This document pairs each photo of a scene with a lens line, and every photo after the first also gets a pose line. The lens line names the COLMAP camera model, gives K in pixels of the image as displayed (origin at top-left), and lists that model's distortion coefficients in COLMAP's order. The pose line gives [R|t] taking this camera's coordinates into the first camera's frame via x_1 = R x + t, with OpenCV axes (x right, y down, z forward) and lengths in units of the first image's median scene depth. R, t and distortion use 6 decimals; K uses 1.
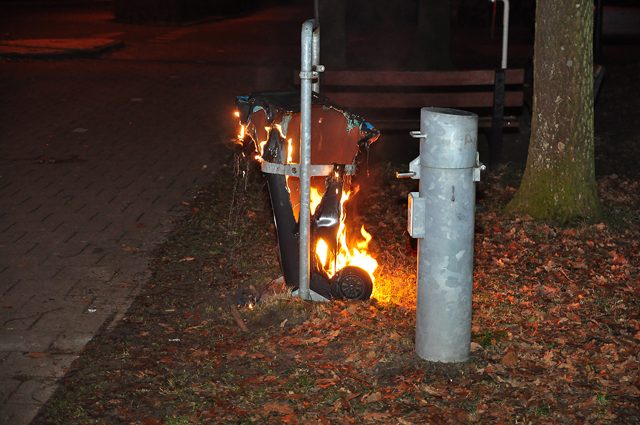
lens RADIAL K [[1191.1, 0, 325.2], [0, 1191.1, 210.3], [0, 0, 1]] dist [0.247756, 0.000000]
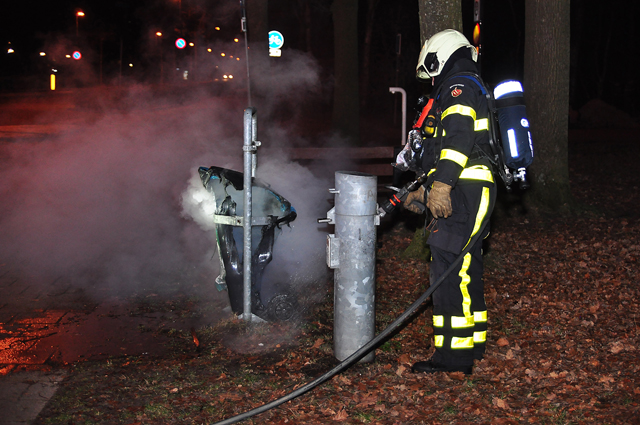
lens RADIAL K [[1086.8, 0, 325.1], [0, 1086.8, 210.8], [0, 0, 1]] dist [0.213150, 0.000000]
pose [[0.997660, -0.010788, 0.067514, -0.012229], [0.015118, 0.997838, -0.063955, 0.032799], [-0.066678, 0.064826, 0.995666, -0.188243]]
